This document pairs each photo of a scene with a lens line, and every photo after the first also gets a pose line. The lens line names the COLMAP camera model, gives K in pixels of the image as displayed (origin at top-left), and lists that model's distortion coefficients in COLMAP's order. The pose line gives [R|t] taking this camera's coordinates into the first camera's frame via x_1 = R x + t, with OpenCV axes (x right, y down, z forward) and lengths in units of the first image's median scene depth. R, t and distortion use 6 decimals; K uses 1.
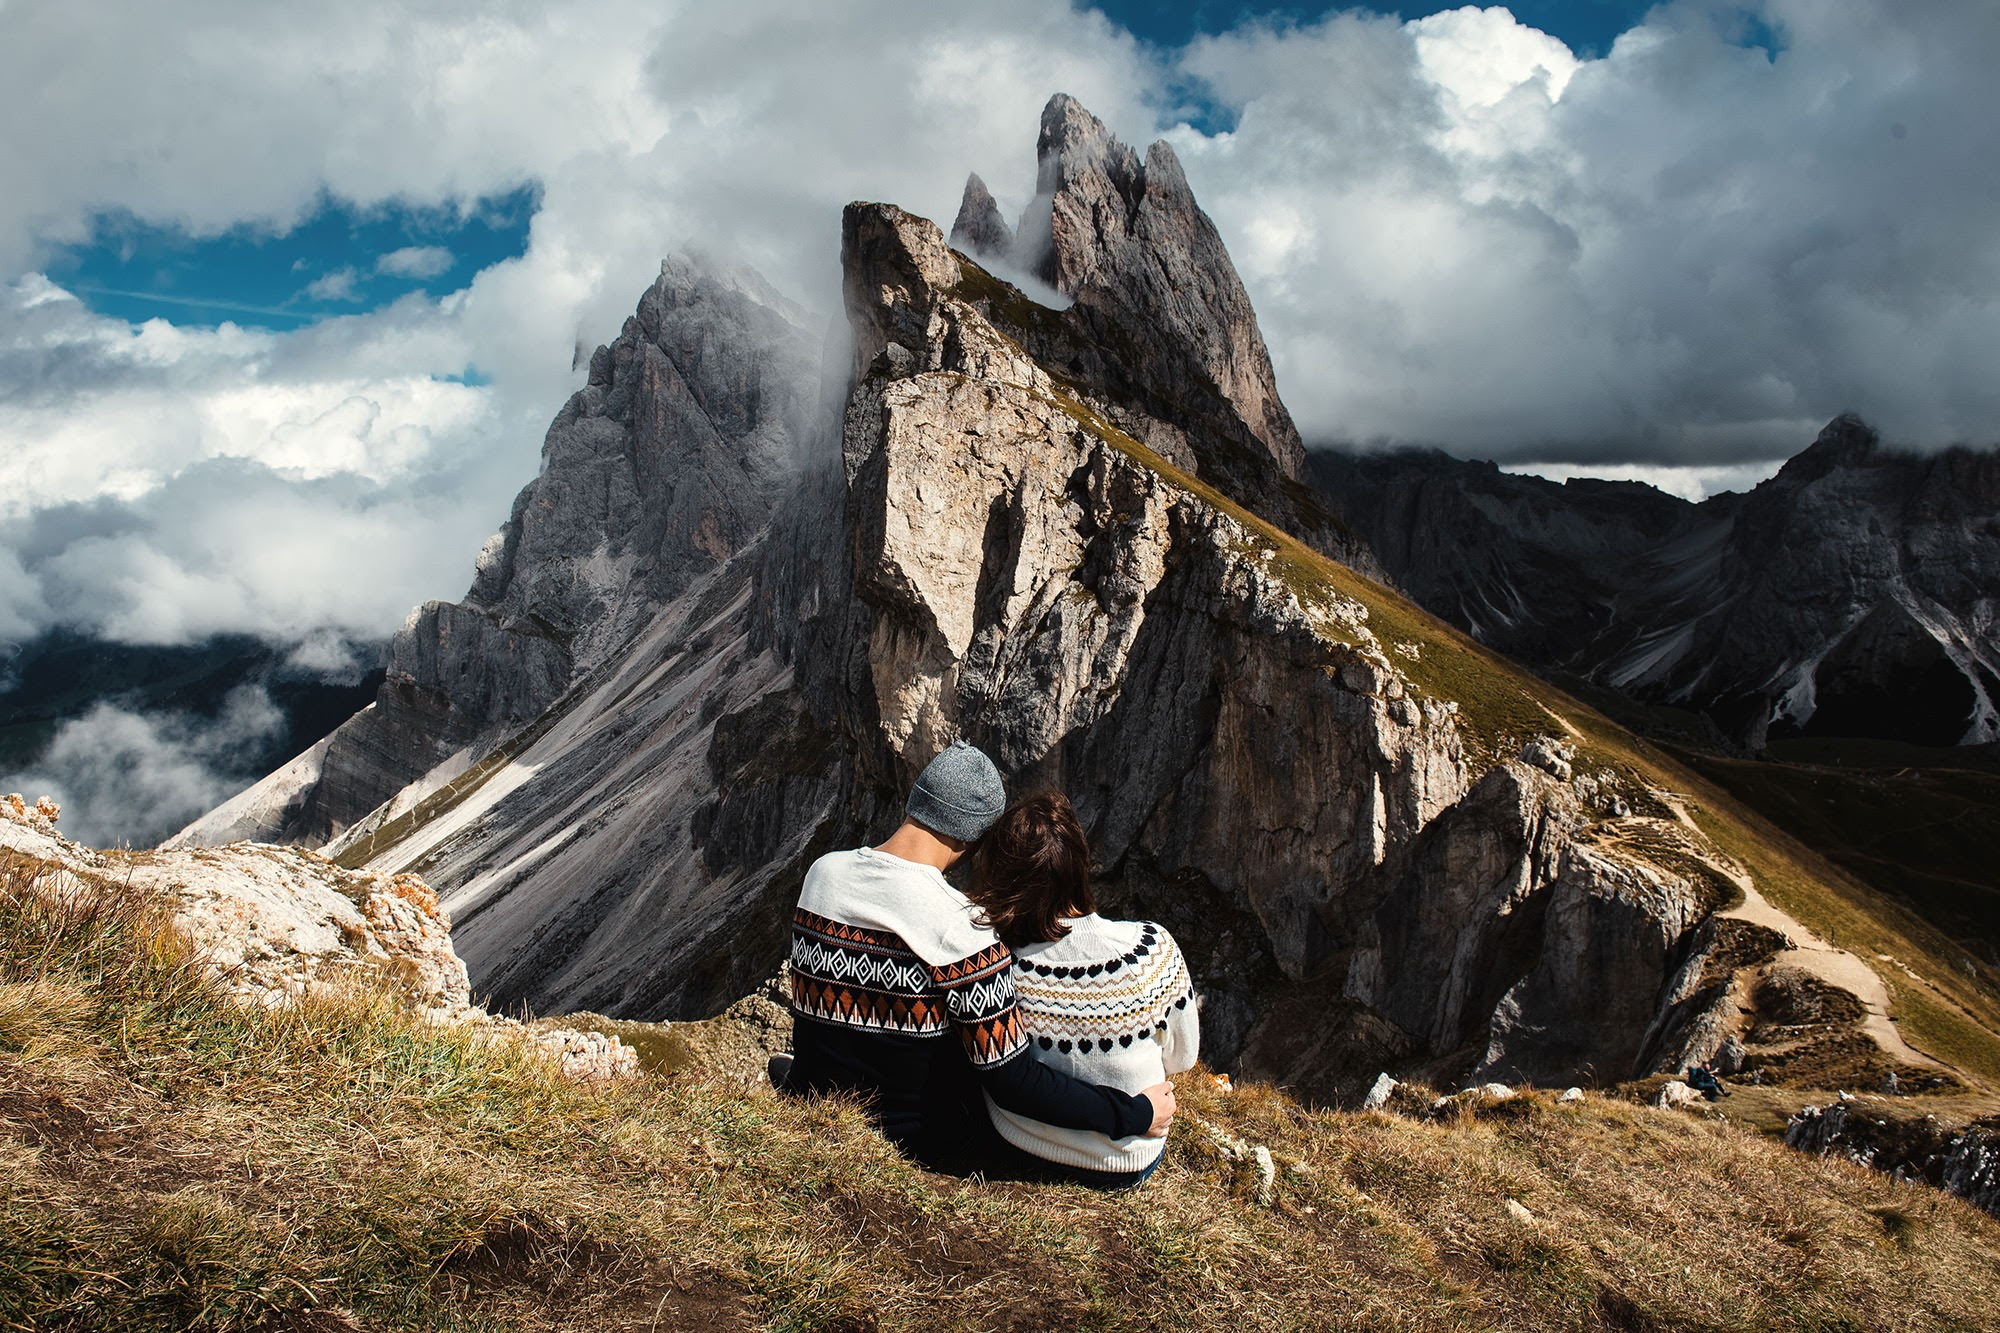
lens RADIAL K [[1450.0, 0, 936.5], [0, 1450.0, 710.8], [0, 0, 1]] dist [-0.052050, -0.001783]
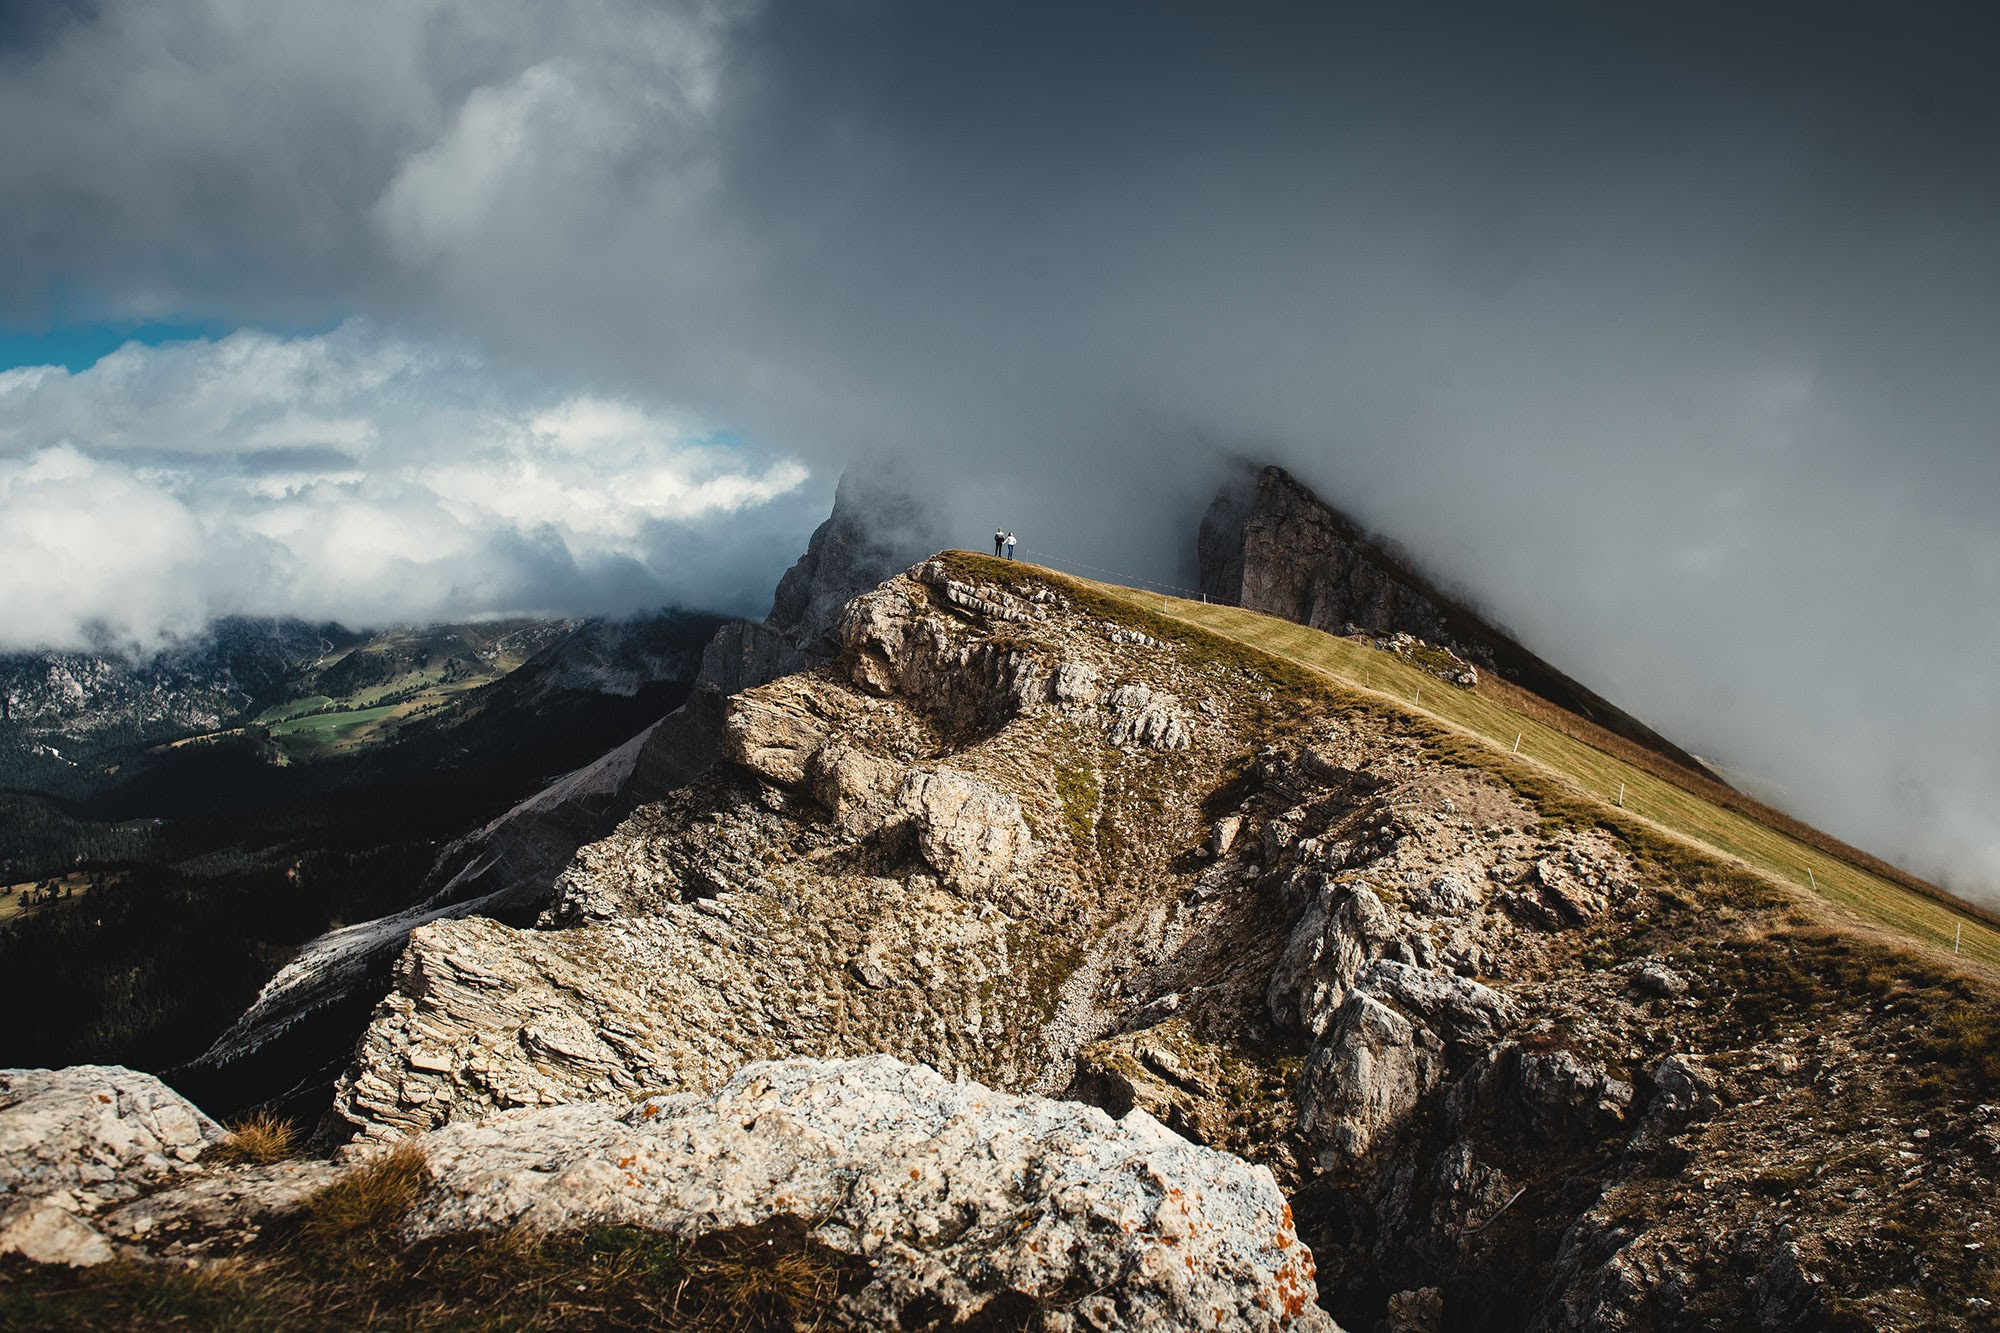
lens RADIAL K [[1450.0, 0, 1004.3], [0, 1450.0, 667.2], [0, 0, 1]] dist [-0.052050, -0.001783]
pose [[0.992410, 0.052563, -0.111175, -0.071559], [-0.058983, 0.996728, -0.055264, 0.050315], [0.107906, 0.061402, 0.992263, -0.511501]]
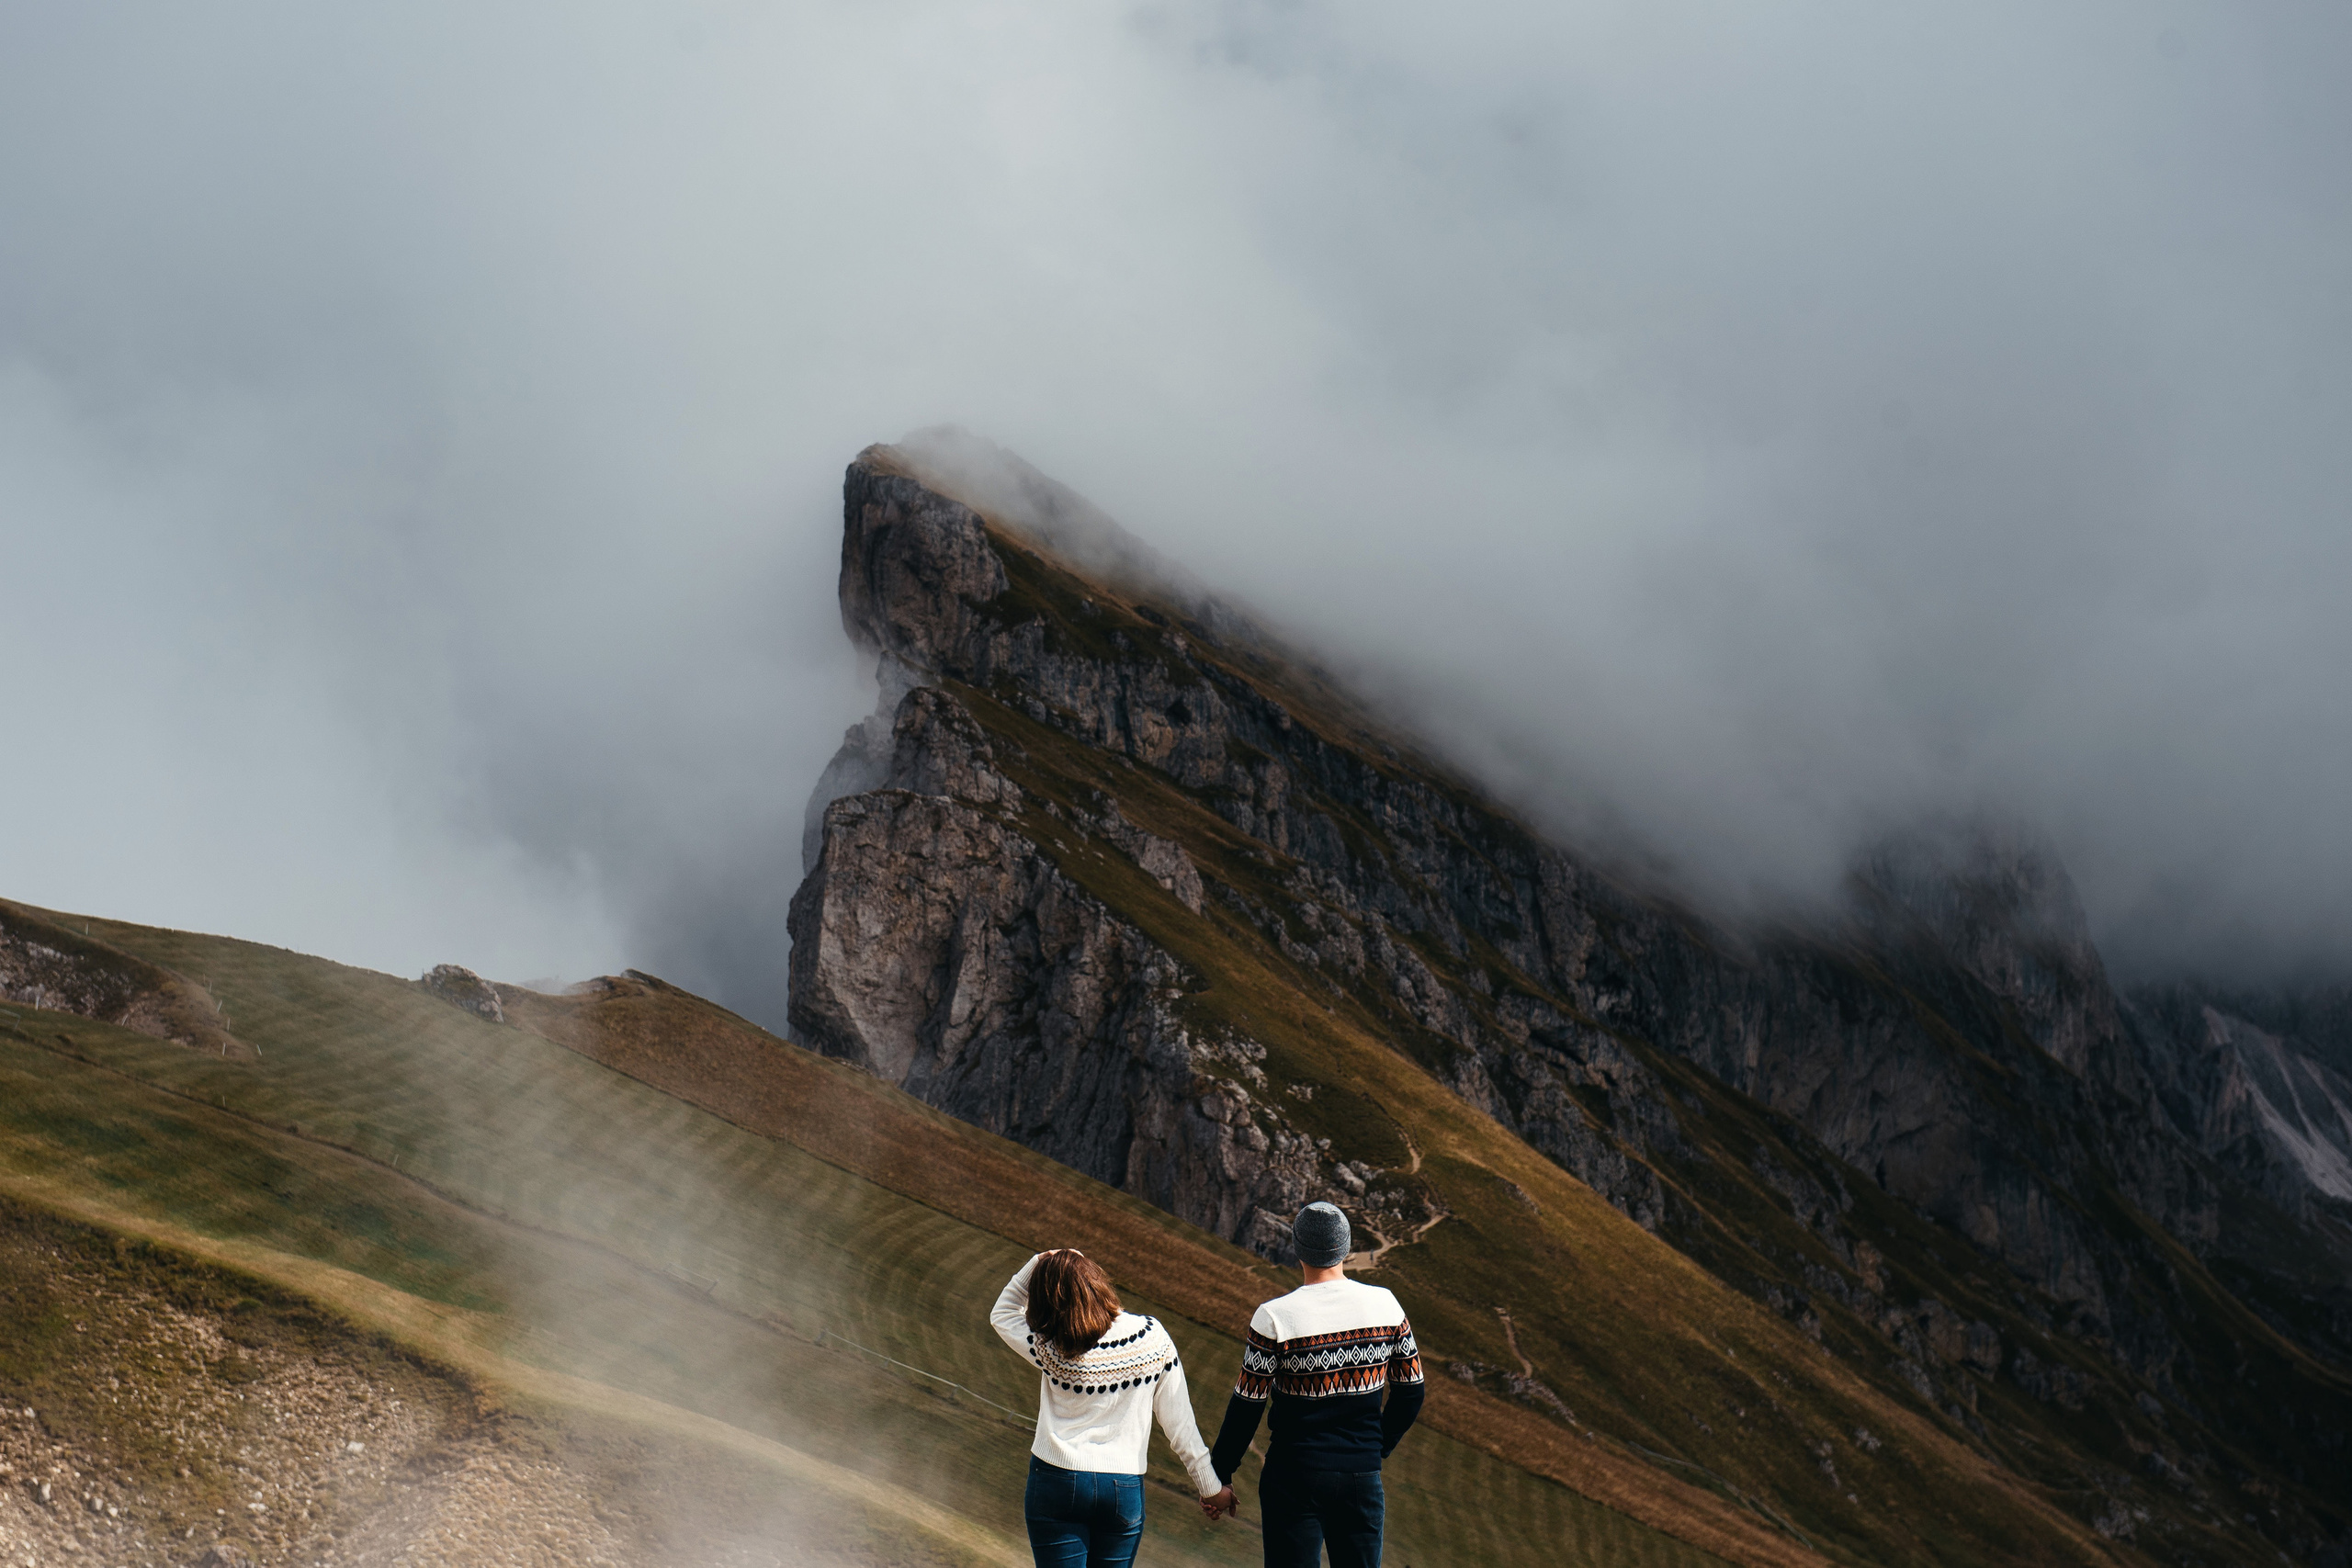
lens RADIAL K [[4647.5, 0, 1035.3], [0, 4647.5, 663.8], [0, 0, 1]] dist [0.089161, 0.000000]
pose [[0.997642, 0.039626, -0.056035, 0.155155], [-0.048903, 0.983297, -0.175317, 0.124770], [0.048152, 0.177644, 0.982916, -1.167035]]
